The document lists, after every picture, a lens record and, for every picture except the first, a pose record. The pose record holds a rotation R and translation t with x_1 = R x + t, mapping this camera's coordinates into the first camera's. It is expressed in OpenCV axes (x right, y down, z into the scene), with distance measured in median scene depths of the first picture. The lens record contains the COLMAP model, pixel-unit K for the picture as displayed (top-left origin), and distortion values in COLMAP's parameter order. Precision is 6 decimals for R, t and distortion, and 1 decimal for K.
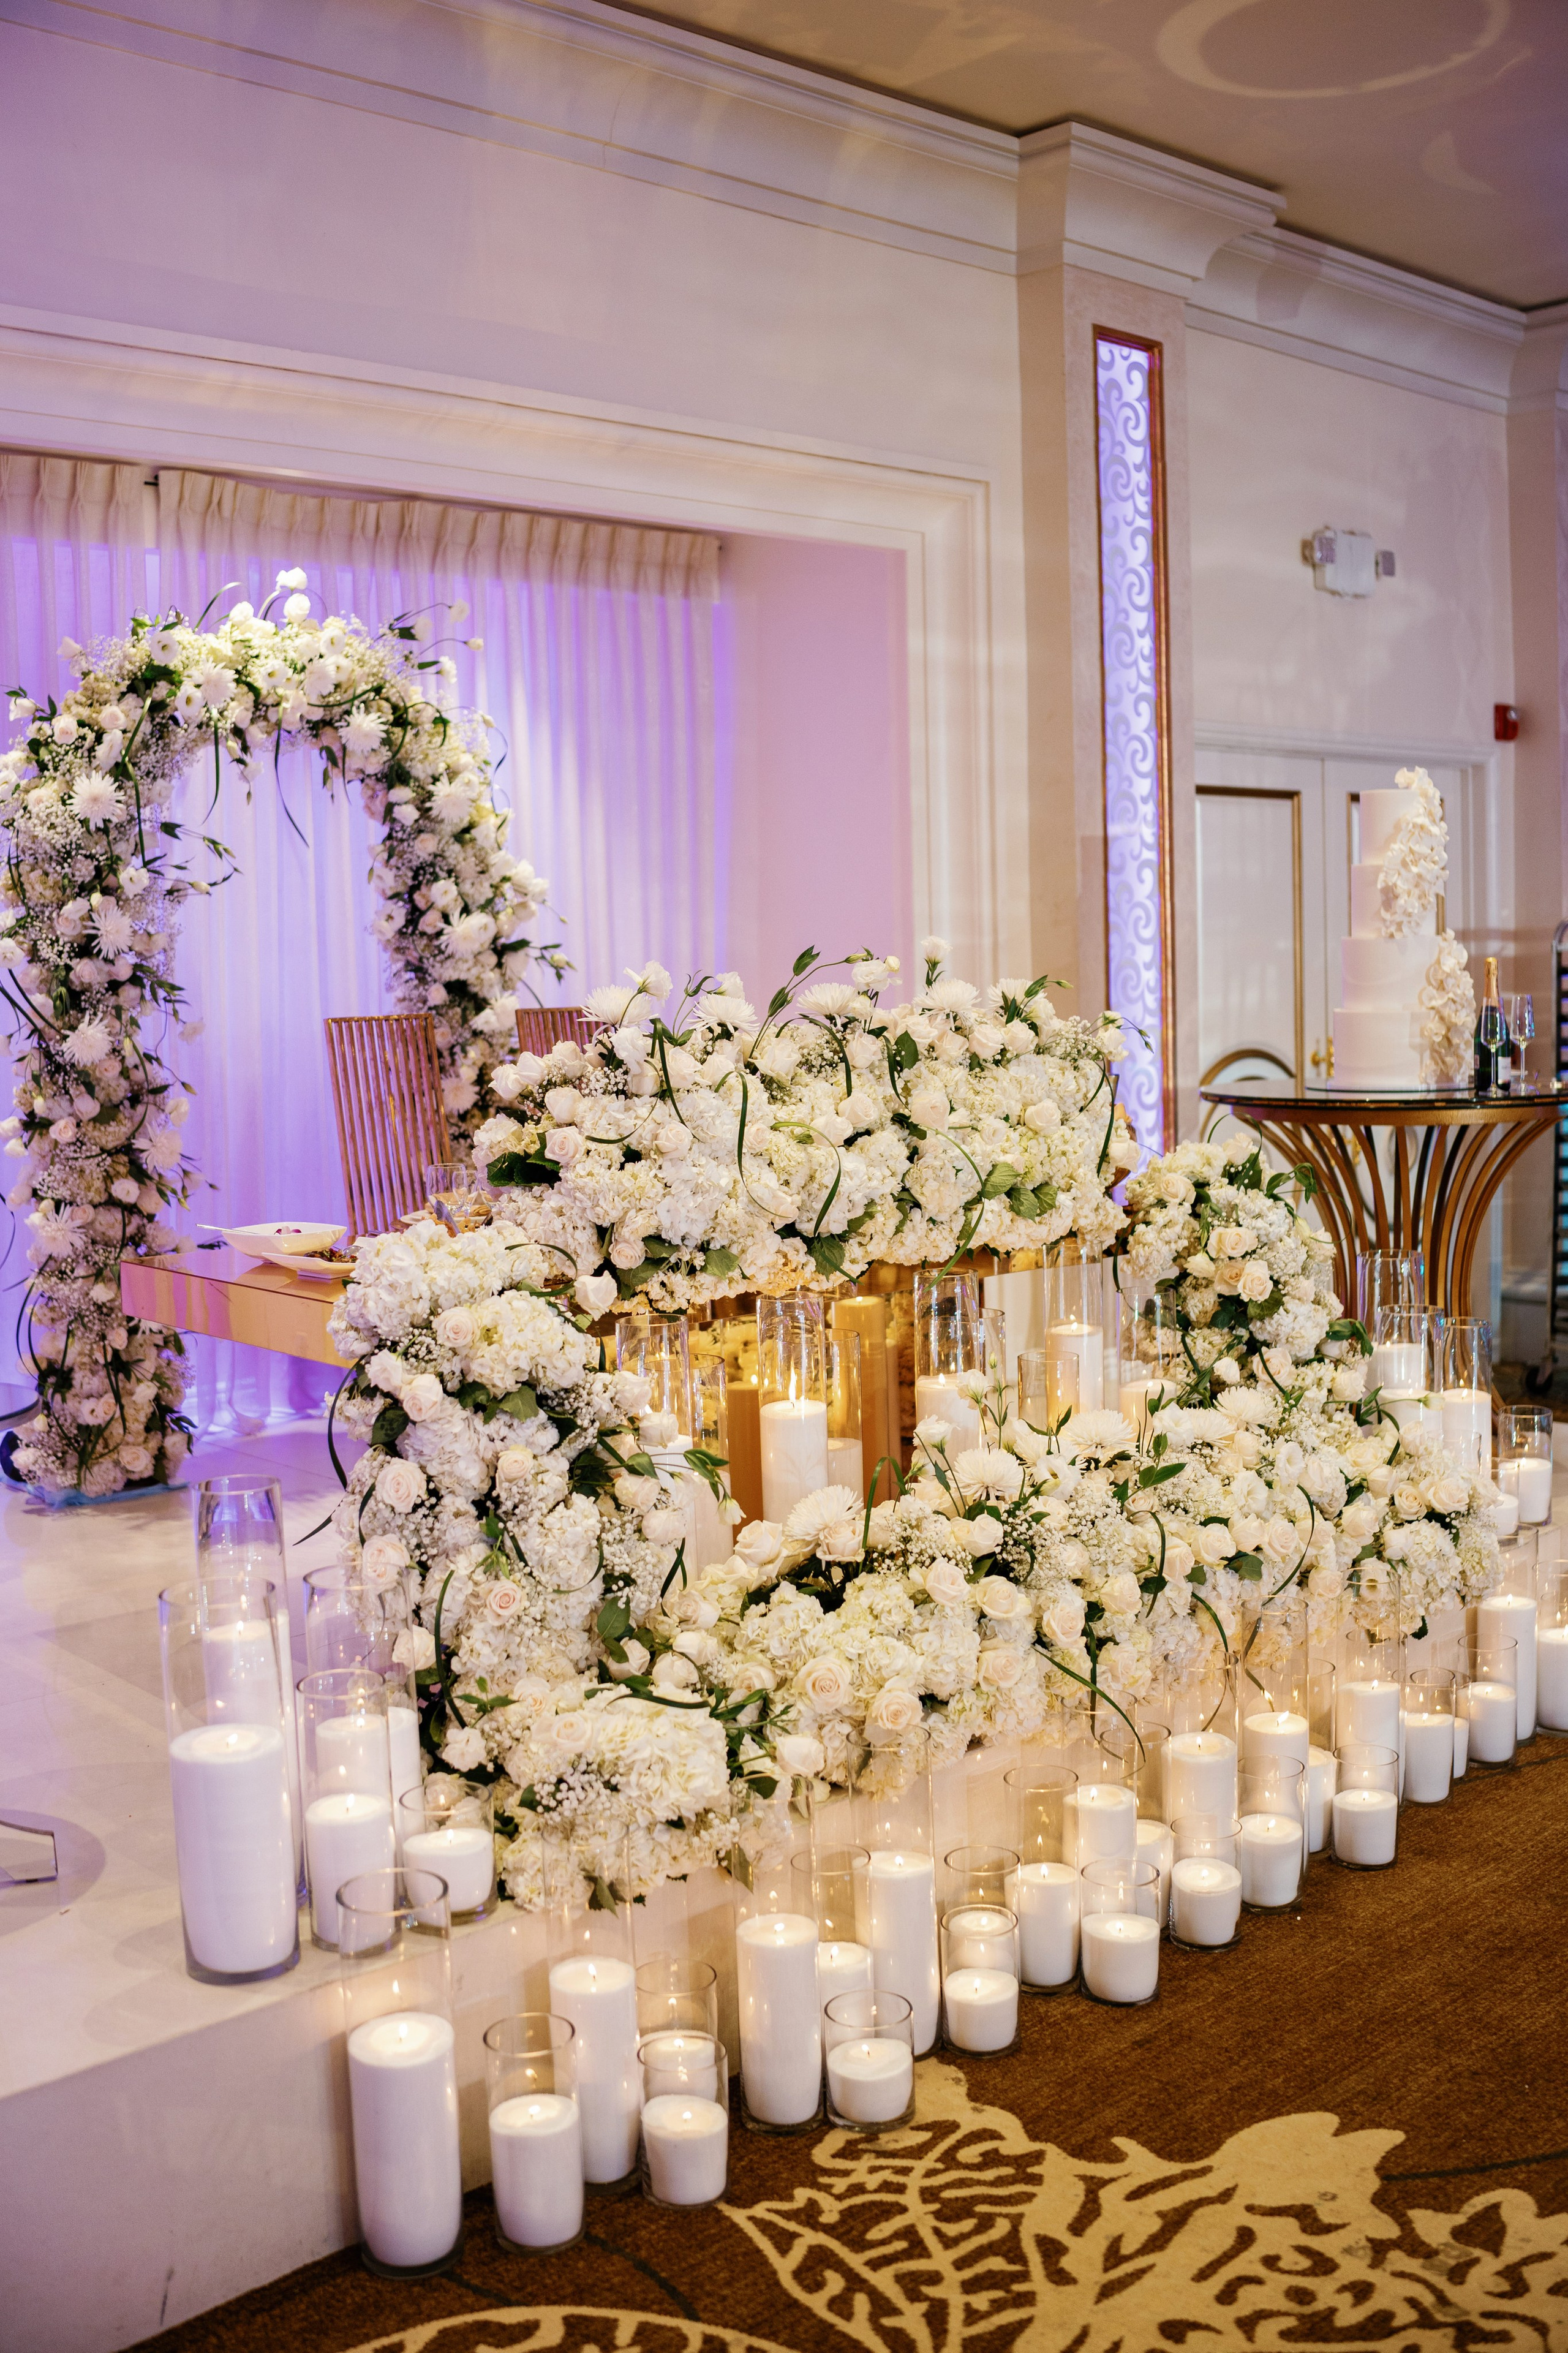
lens RADIAL K [[2287.2, 0, 775.4], [0, 2287.2, 1177.1], [0, 0, 1]] dist [-0.197543, 0.206393]
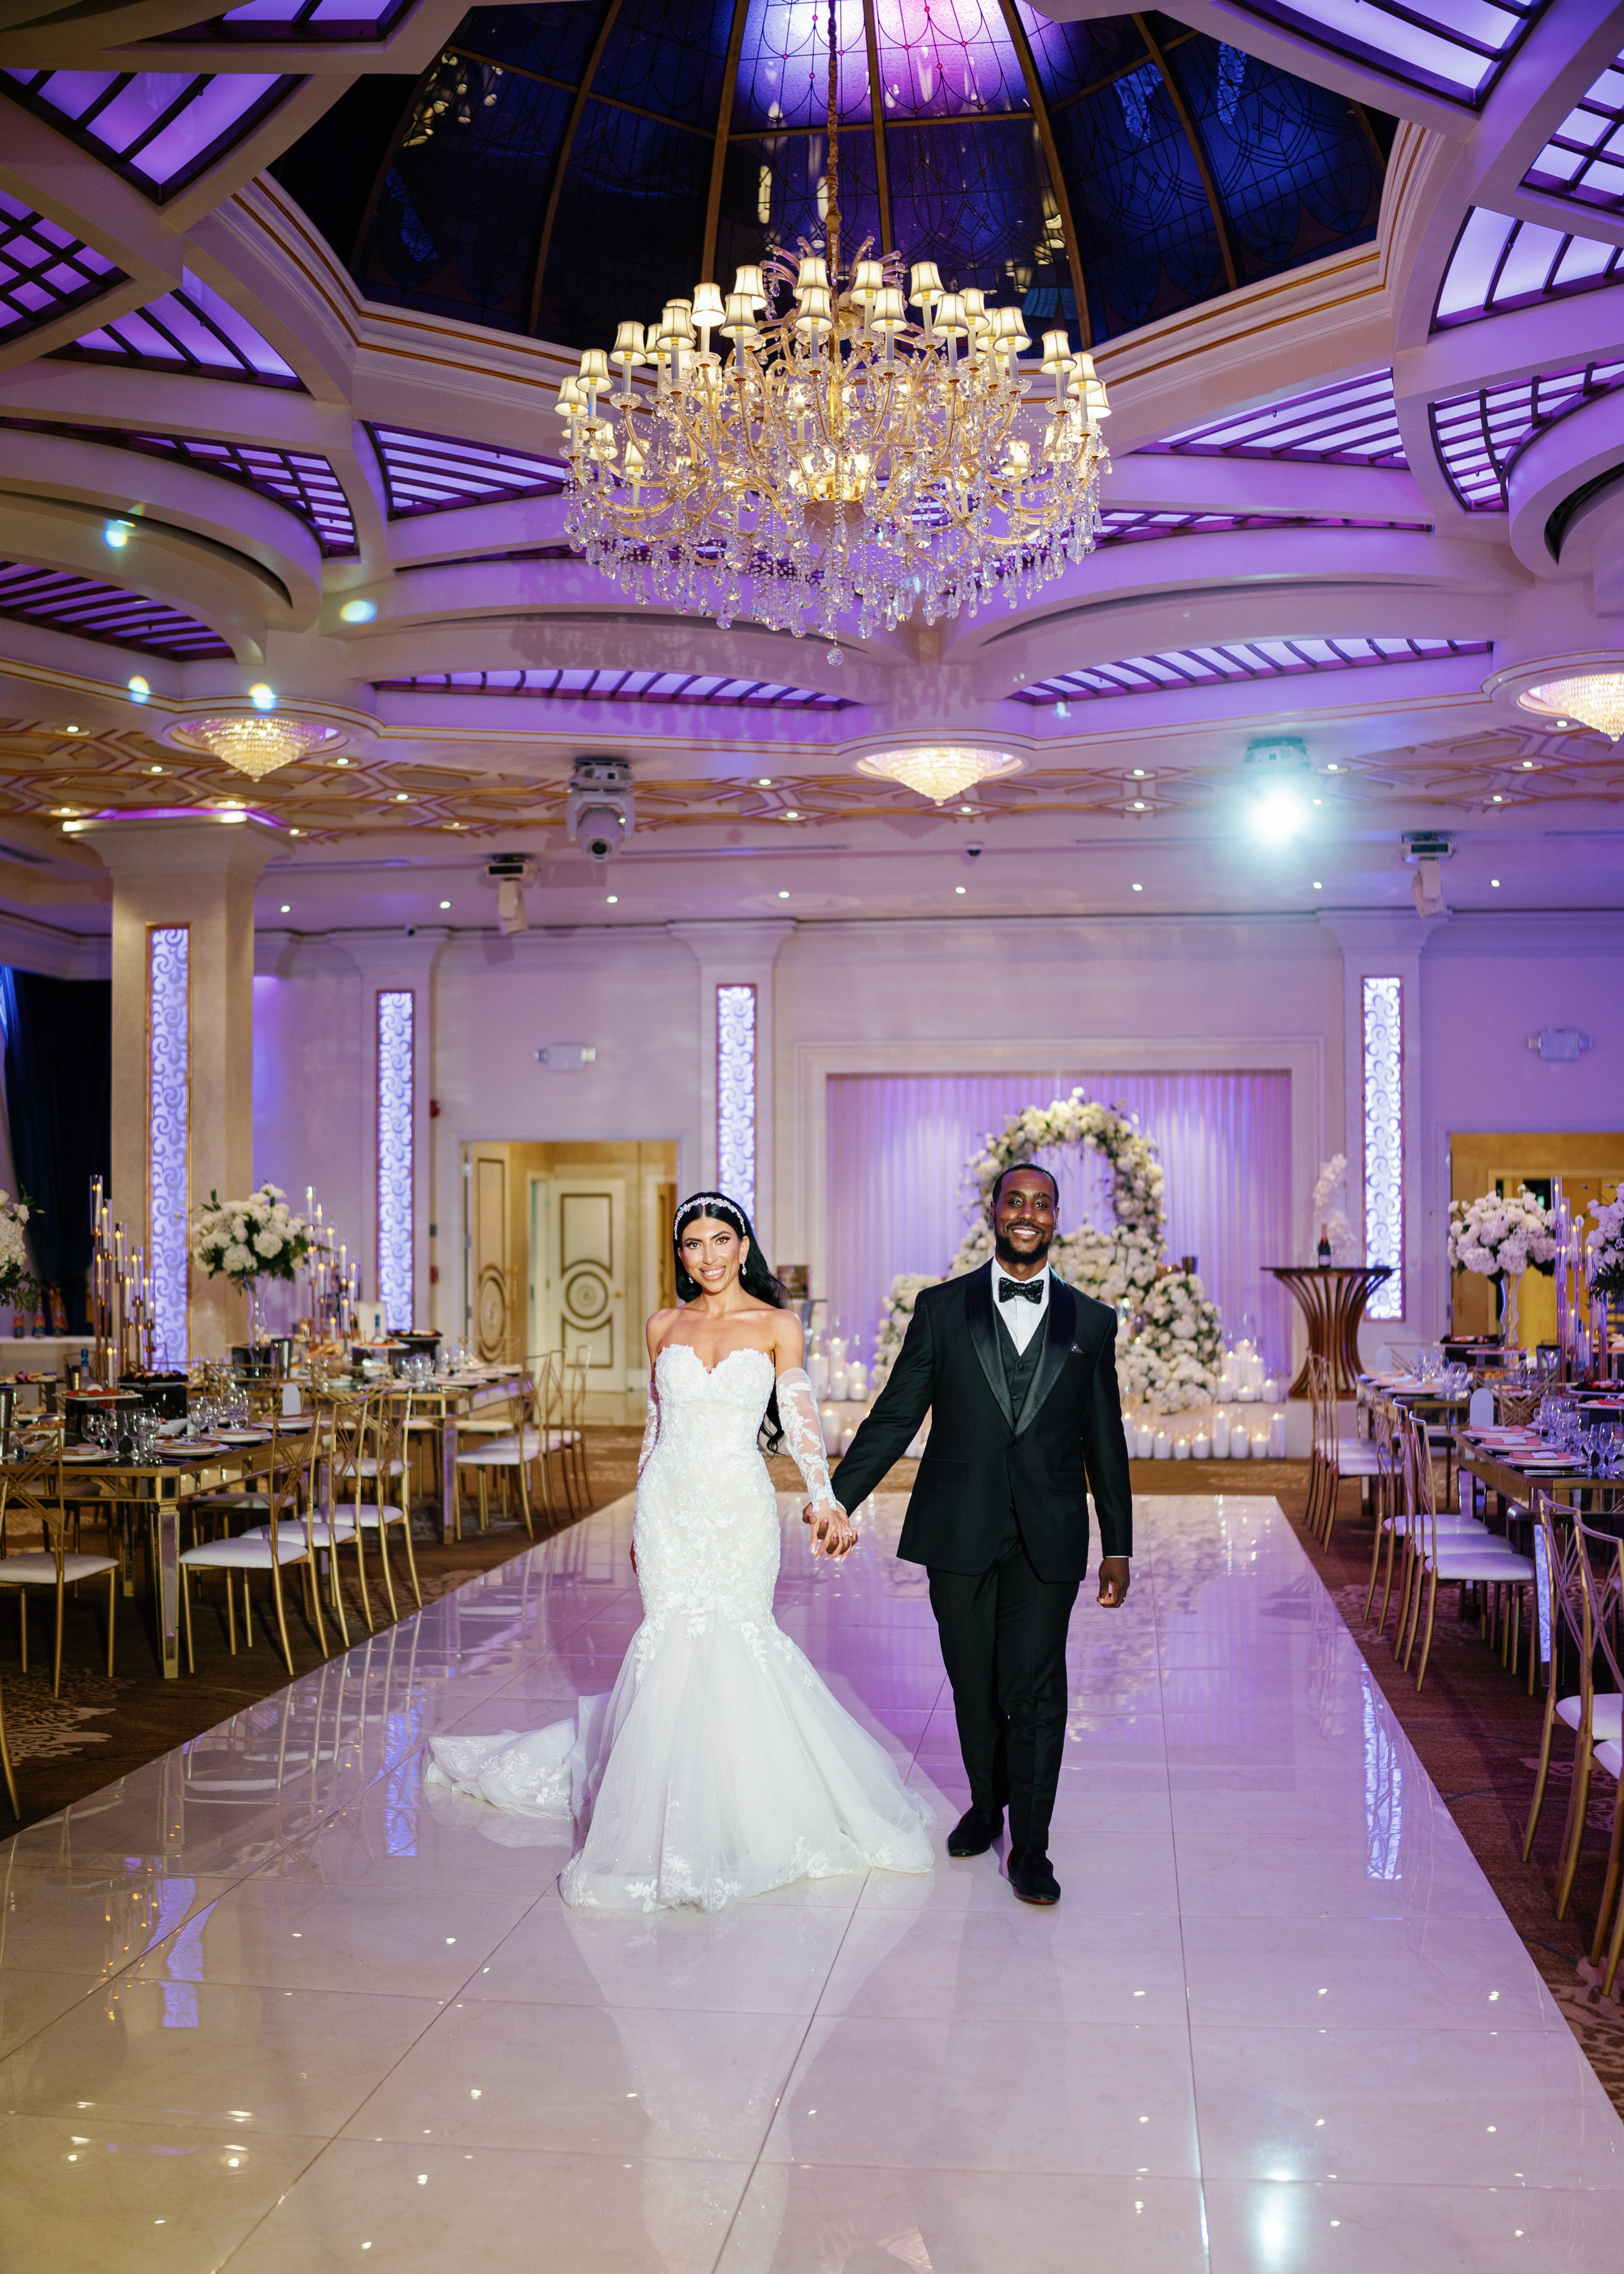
lens RADIAL K [[2323.4, 0, 806.1], [0, 2323.4, 1211.1], [0, 0, 1]] dist [-0.197082, 0.227655]
pose [[0.642178, 0.018887, -0.766323, 3.964027], [-0.089043, 0.994767, -0.050100, 0.180033], [0.761367, 0.100408, 0.640499, -2.616178]]
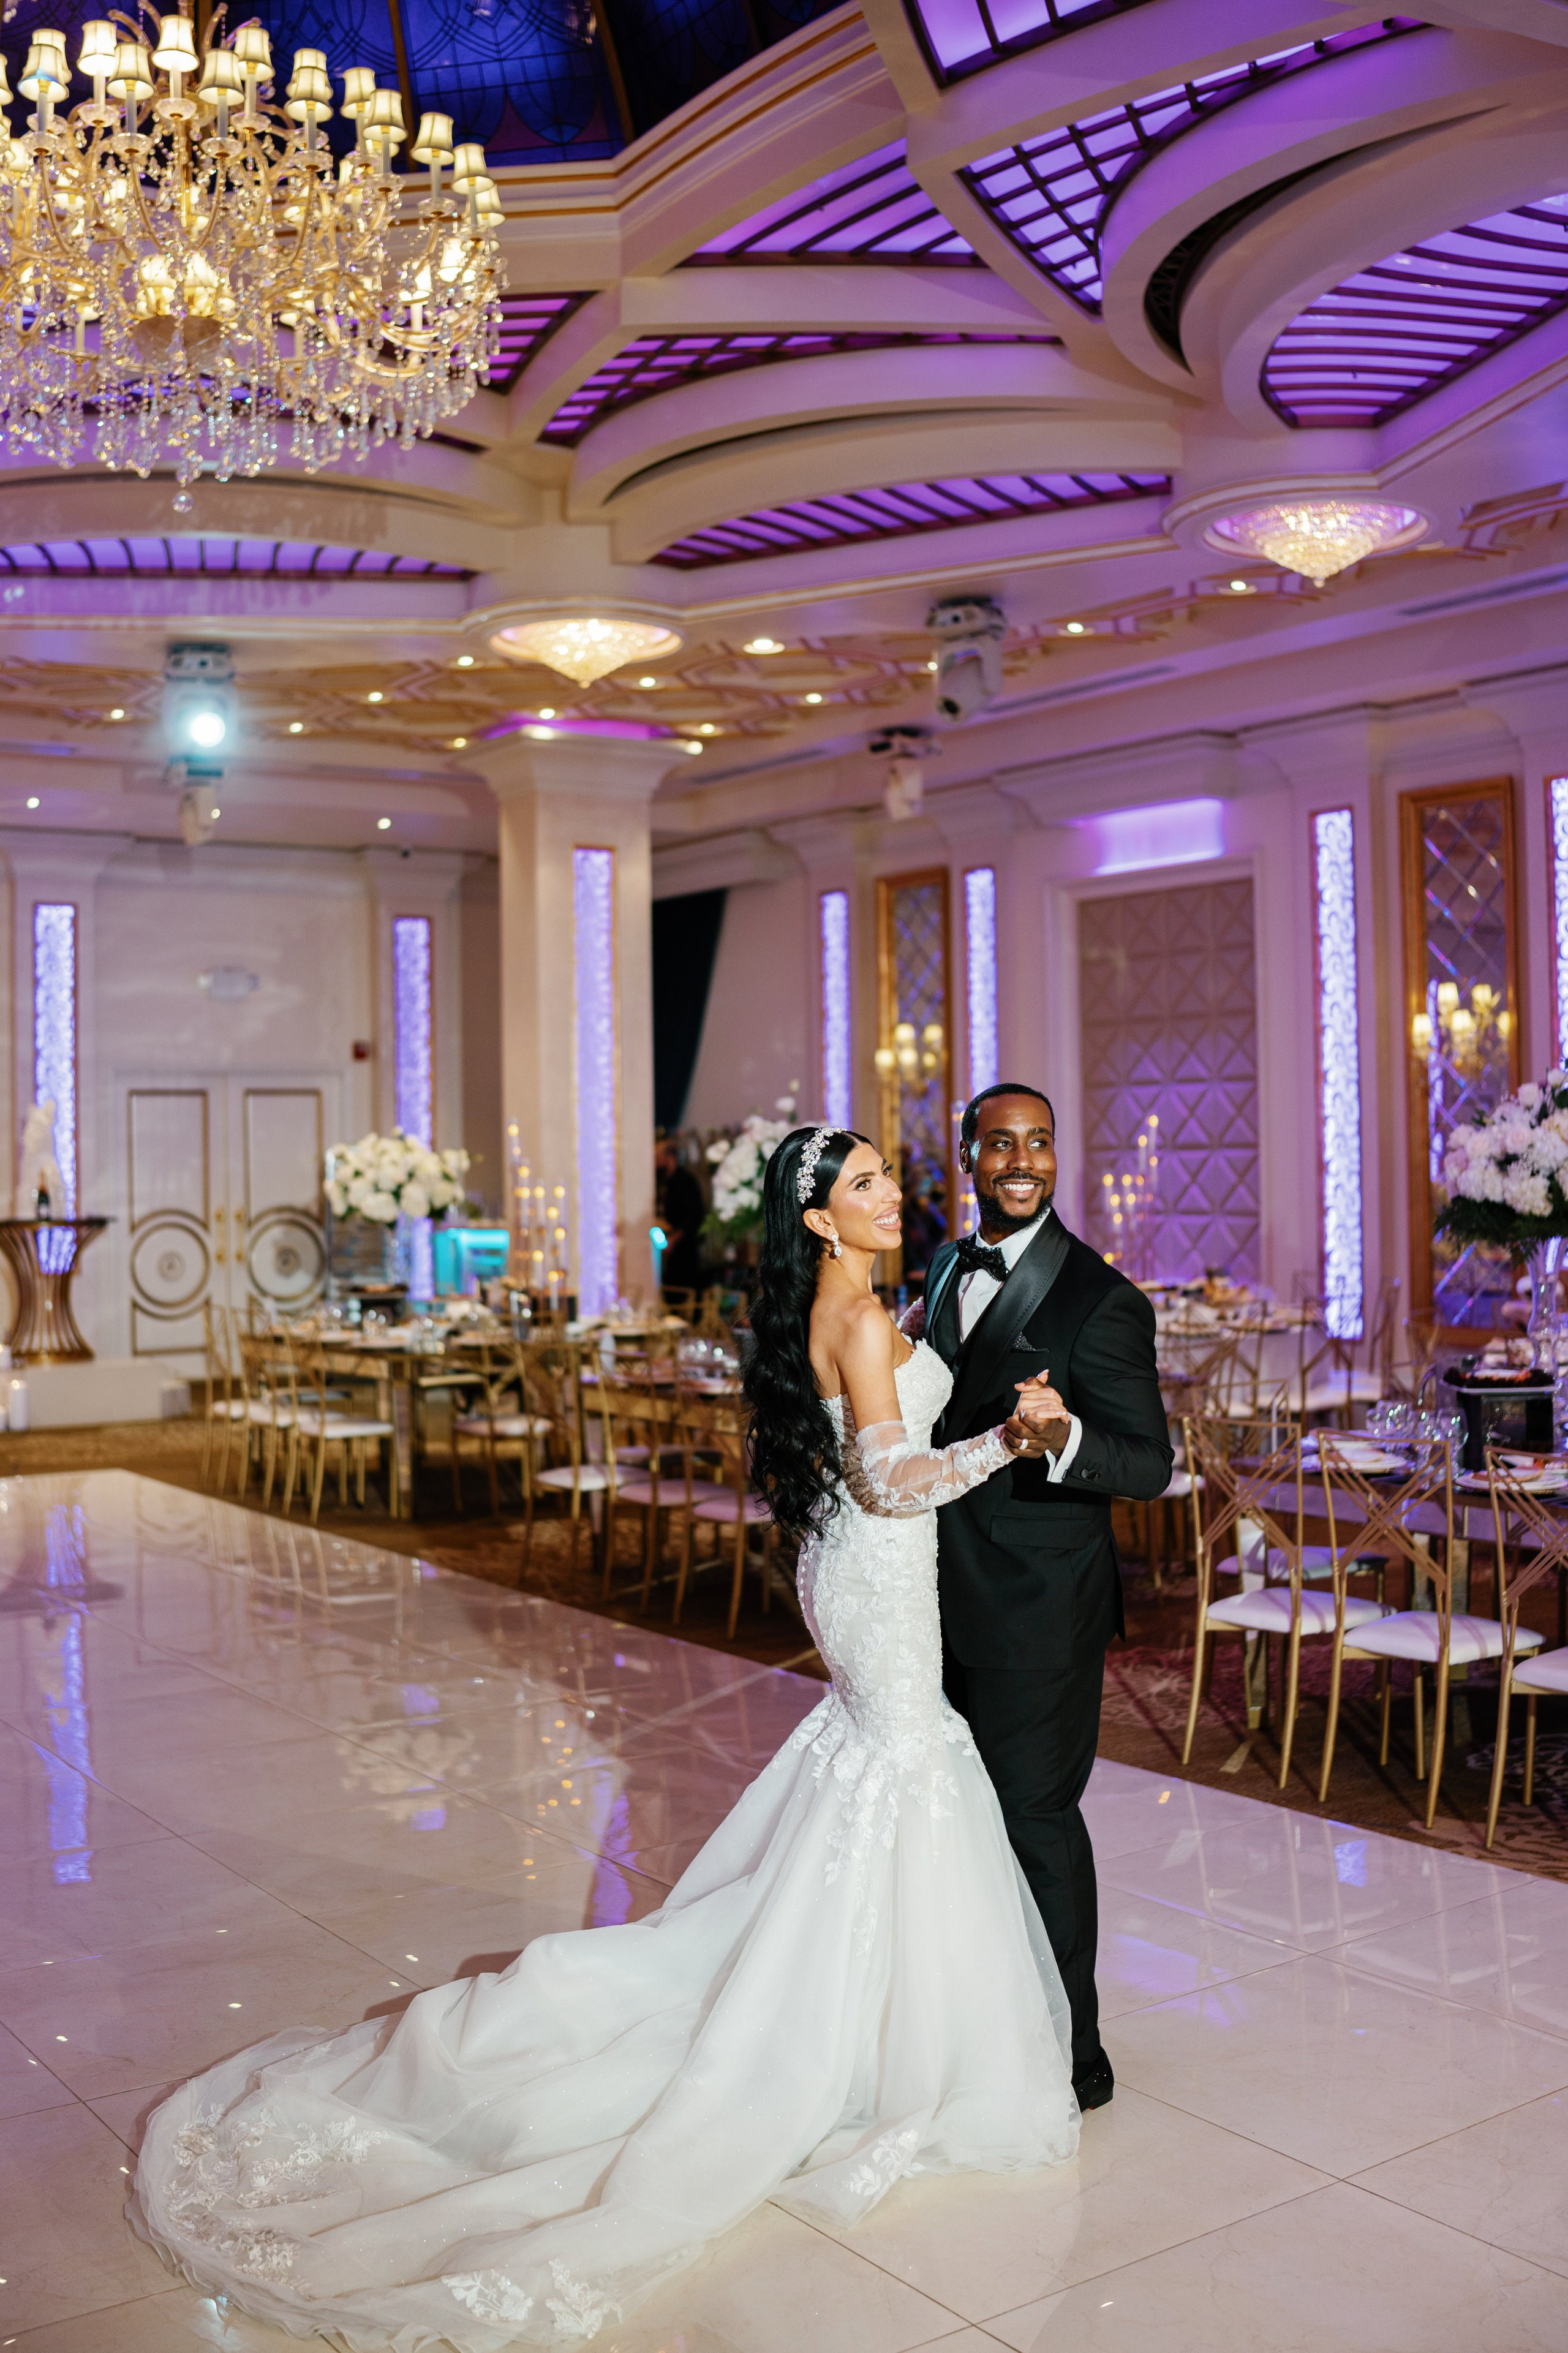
lens RADIAL K [[2403.3, 0, 775.6], [0, 2403.3, 1126.2], [0, 0, 1]] dist [-0.187545, 0.178533]
pose [[0.991644, 0.008084, -0.128754, 2.814605], [-0.021932, 0.994070, -0.106504, 0.242115], [0.127129, 0.108438, 0.985941, -3.065894]]
